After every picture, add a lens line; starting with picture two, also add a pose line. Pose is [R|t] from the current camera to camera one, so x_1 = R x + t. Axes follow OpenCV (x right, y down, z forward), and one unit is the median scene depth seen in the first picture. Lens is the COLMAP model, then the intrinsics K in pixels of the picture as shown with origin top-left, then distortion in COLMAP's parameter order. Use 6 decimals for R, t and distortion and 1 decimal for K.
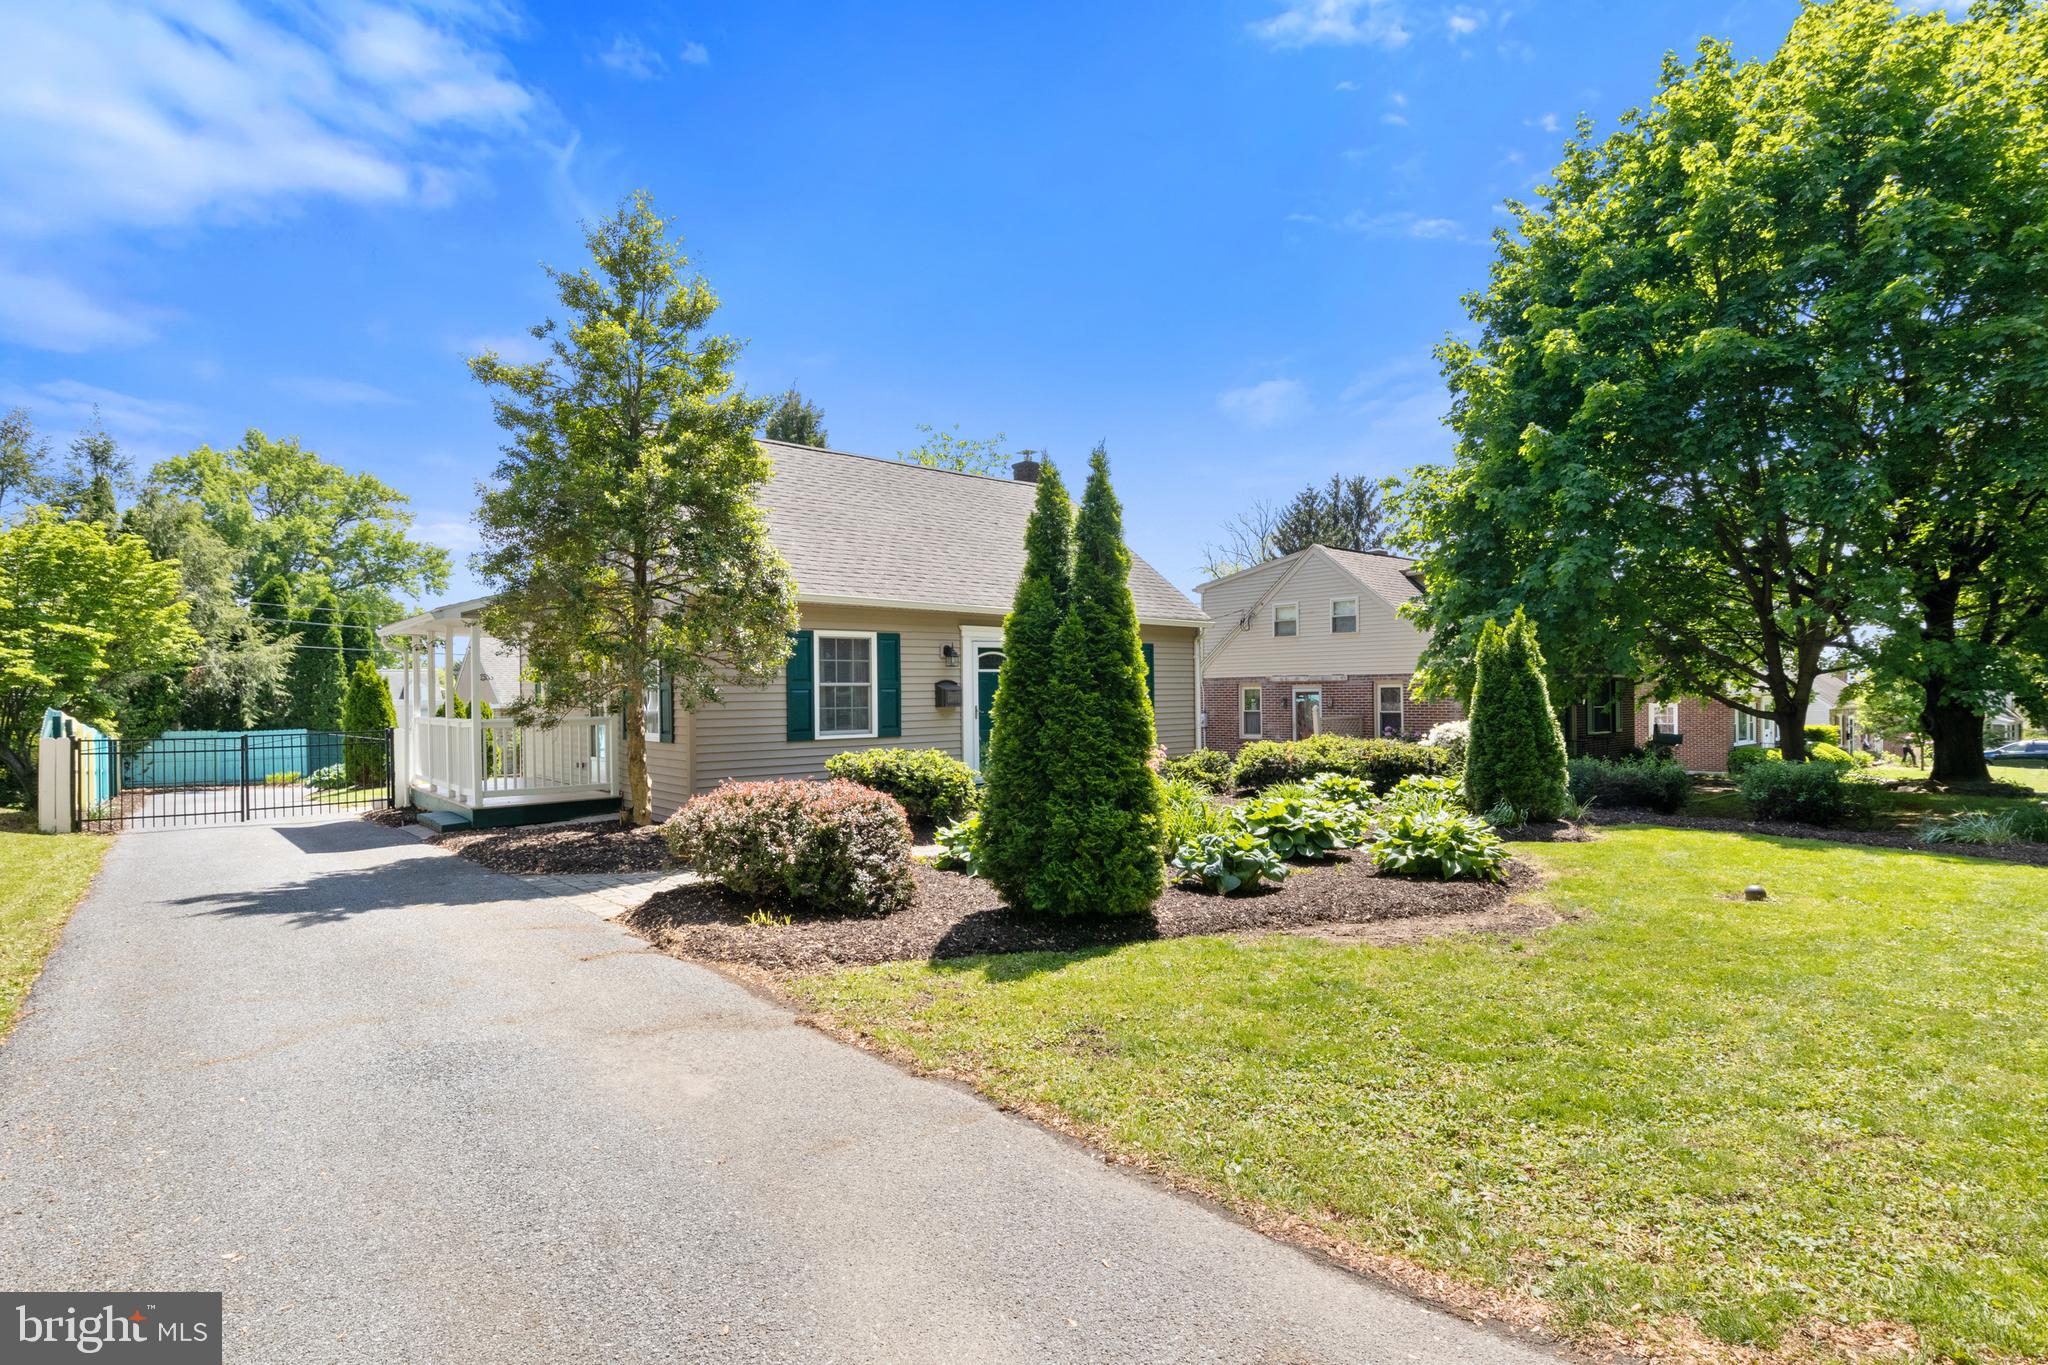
lens RADIAL K [[1008.7, 0, 1019.7], [0, 1008.7, 711.6], [0, 0, 1]] dist [-0.001245, -0.000350]
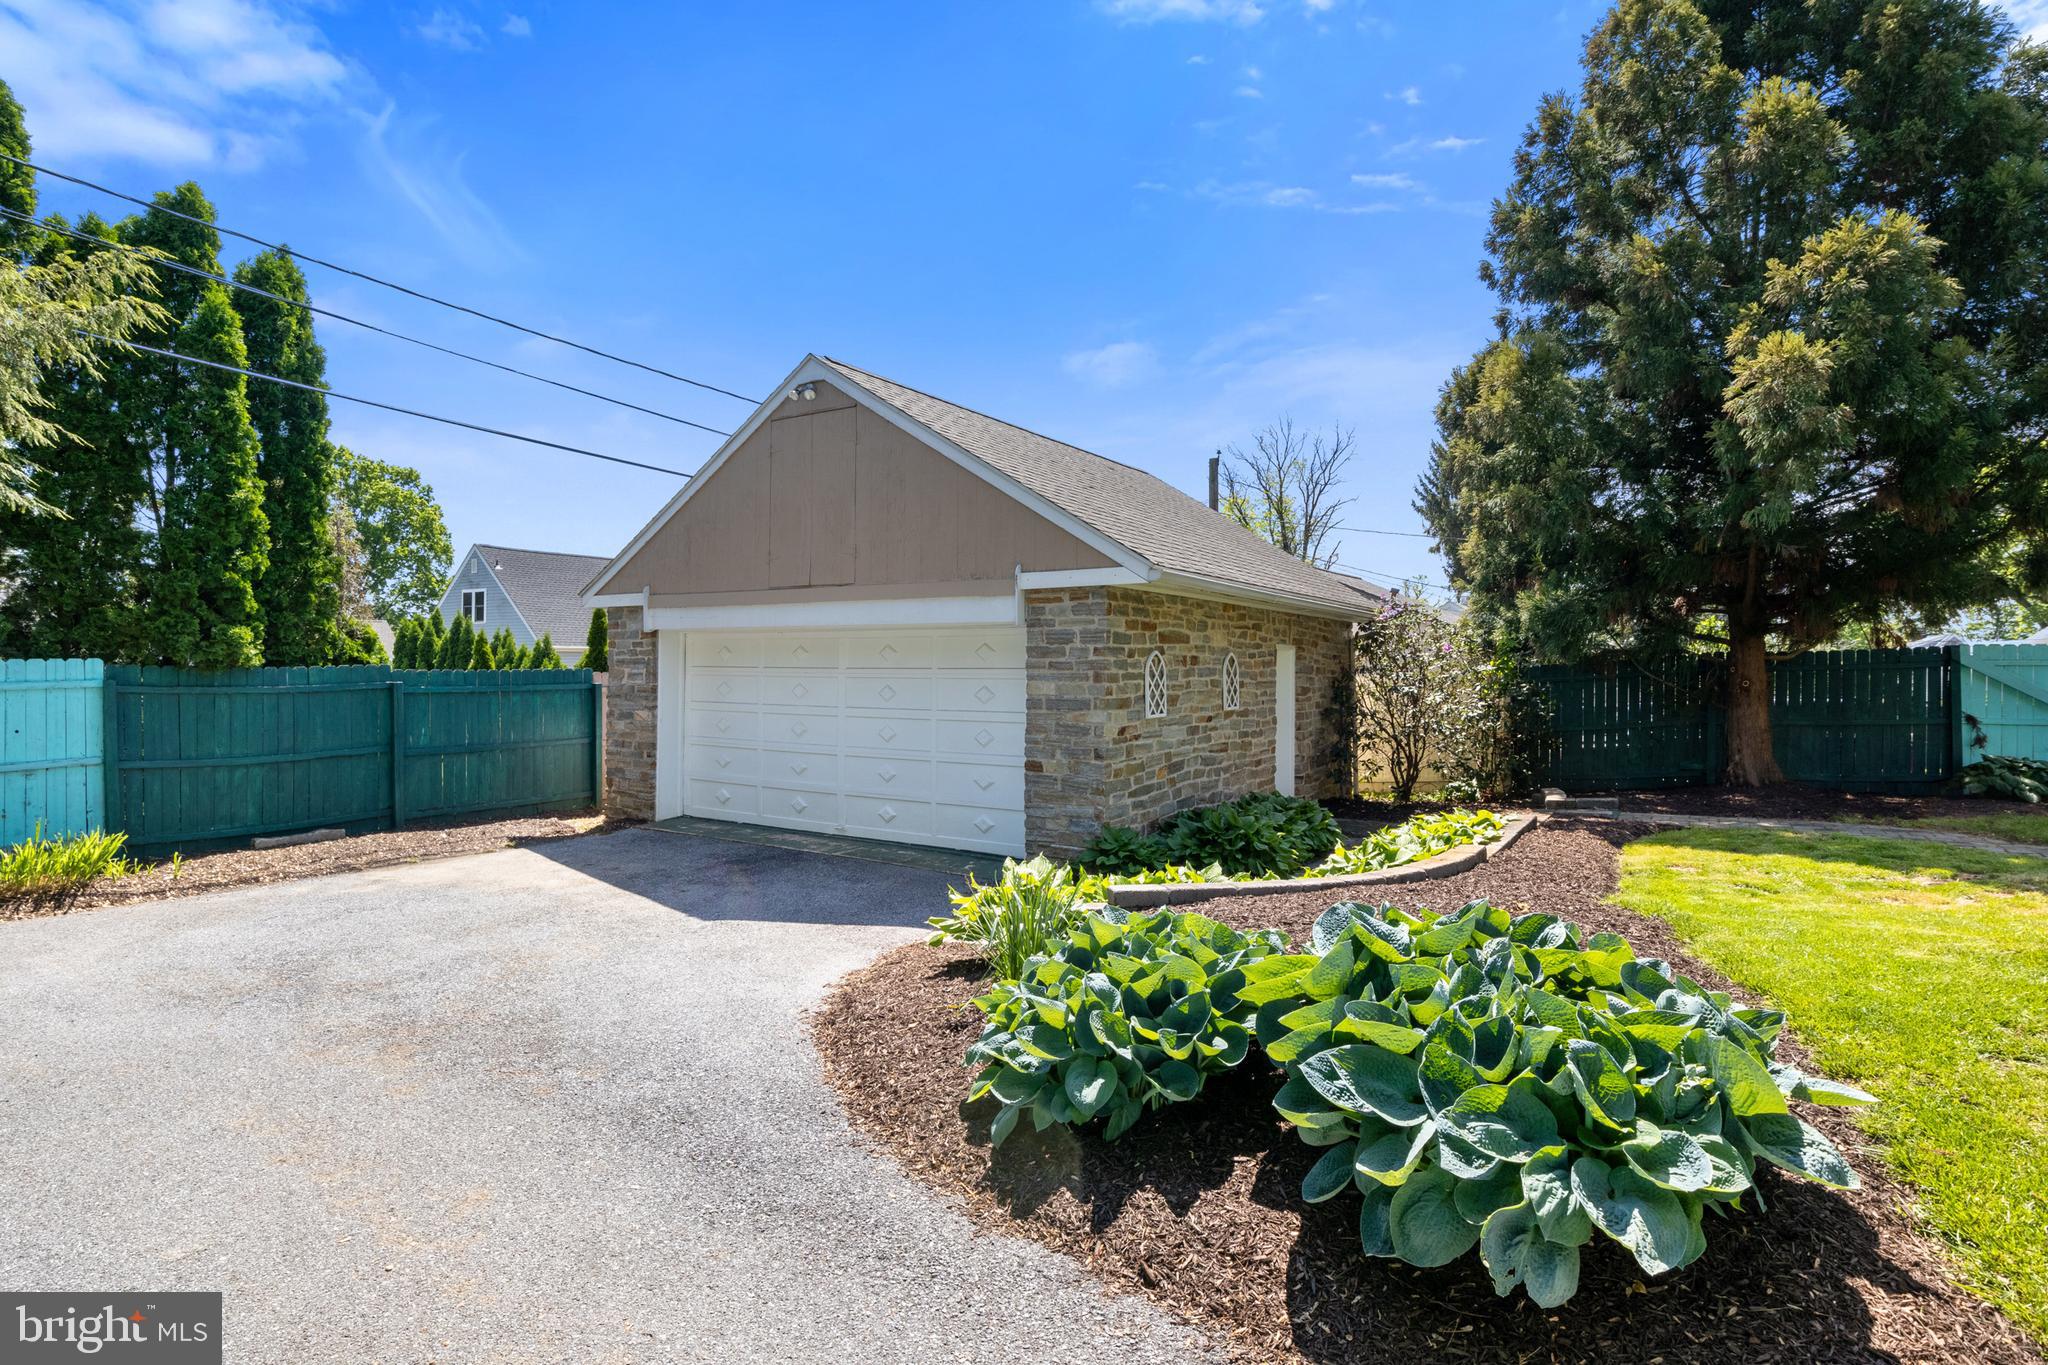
lens RADIAL K [[1038.8, 0, 1008.2], [0, 1038.8, 675.4], [0, 0, 1]] dist [-0.000695, -0.000236]
pose [[0.960140, 0.015603, 0.279083, -0.563712], [-0.013932, 0.999871, -0.007969, 0.020561], [-0.279171, 0.003763, 0.960234, 0.683252]]
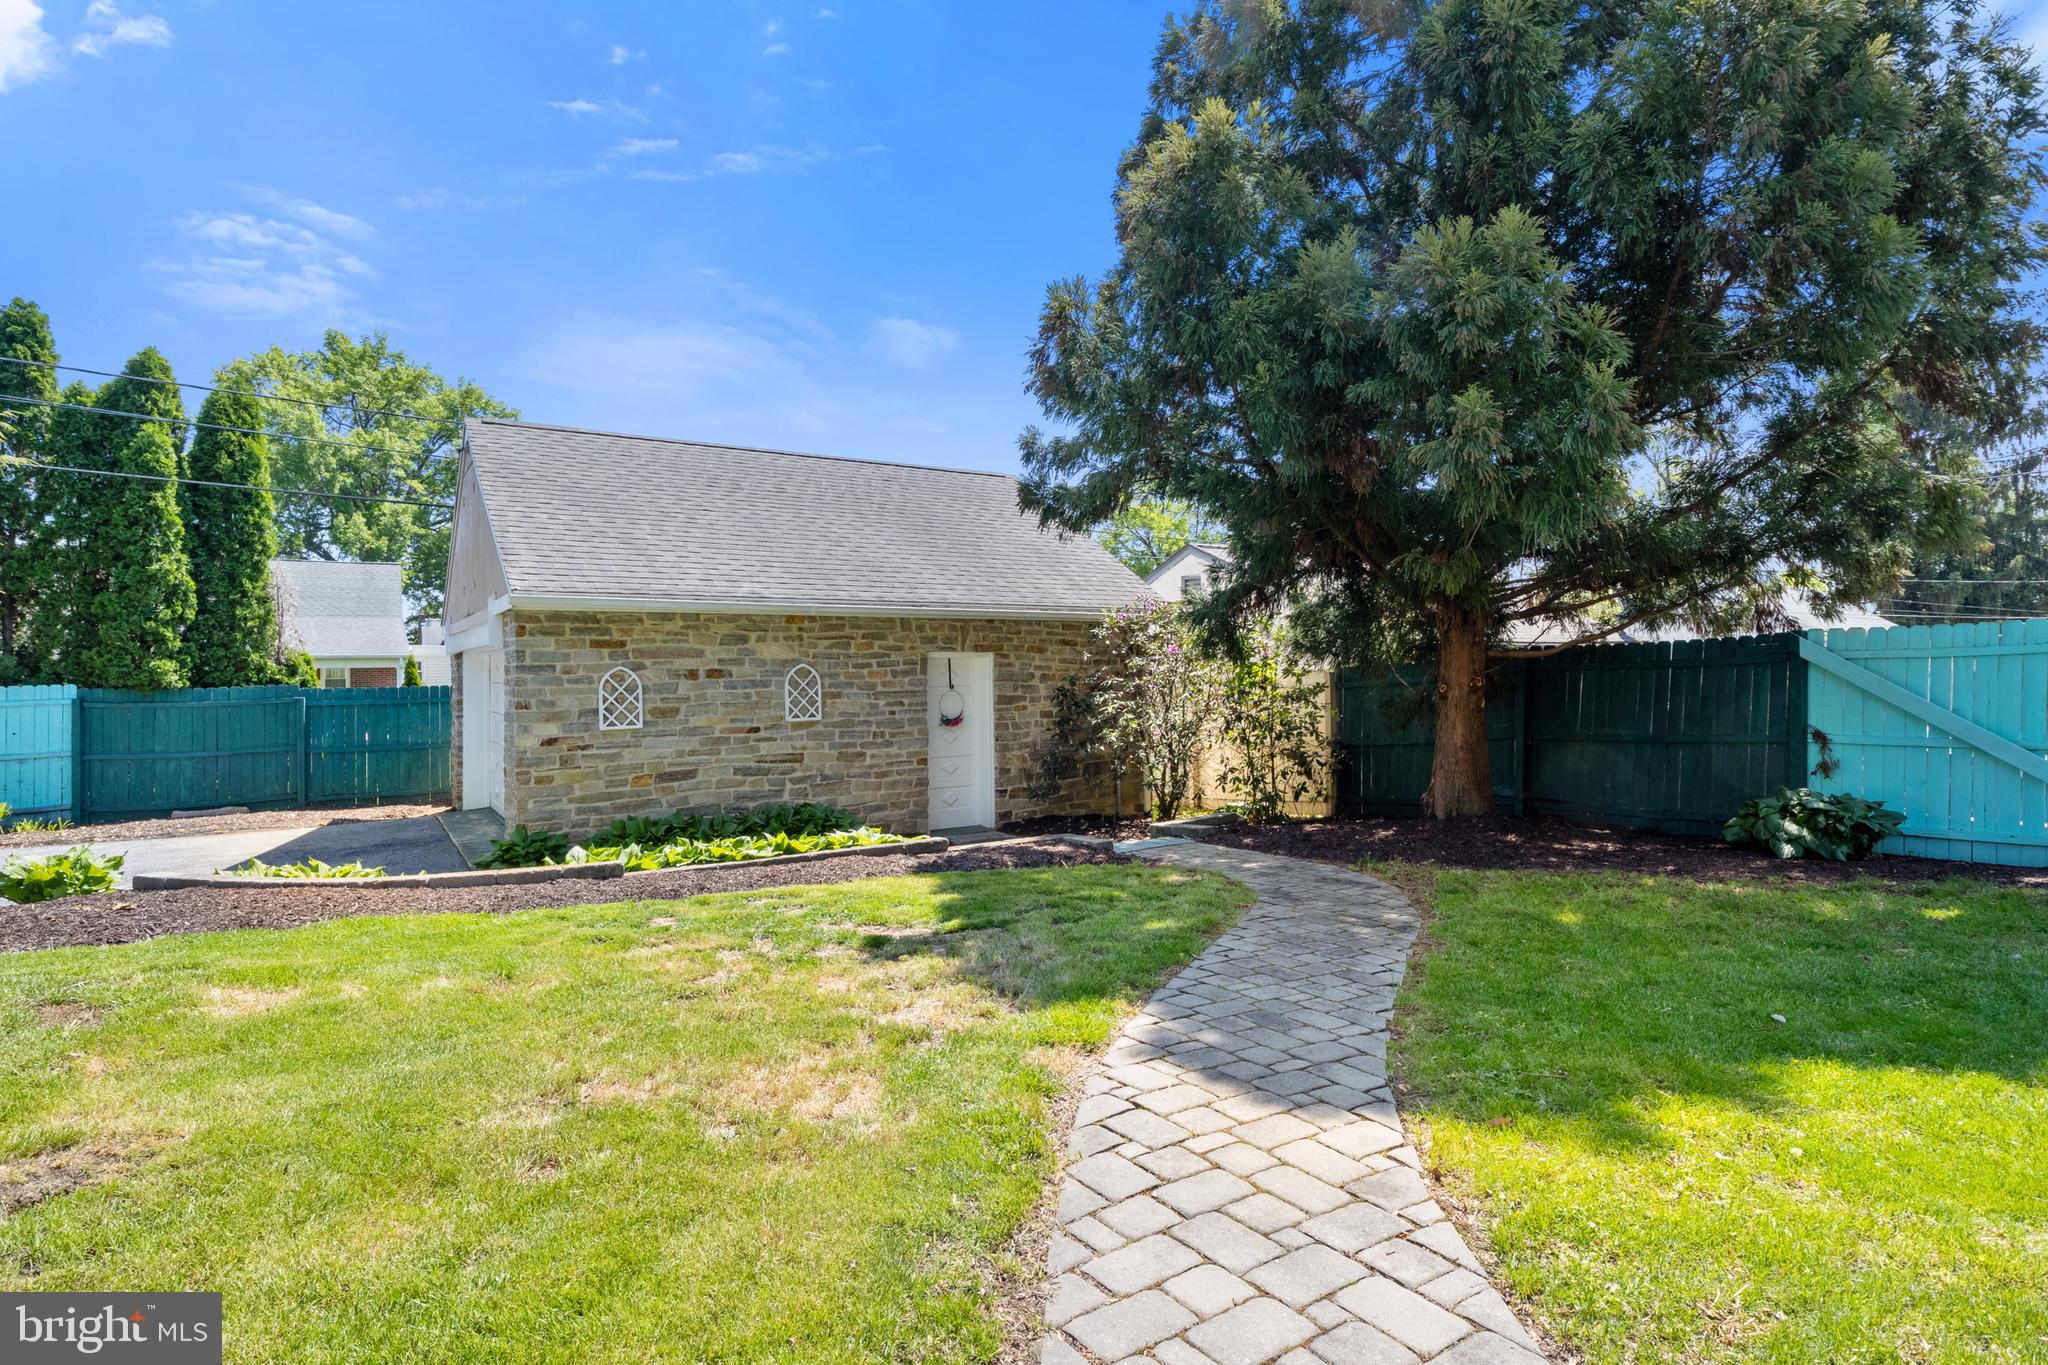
lens RADIAL K [[1038.8, 0, 1008.2], [0, 1038.8, 675.4], [0, 0, 1]] dist [-0.000695, -0.000236]
pose [[0.991620, 0.001559, -0.129183, -0.306185], [-0.002454, 0.999974, -0.006773, 0.015667], [0.129169, 0.007033, 0.991598, 0.660976]]
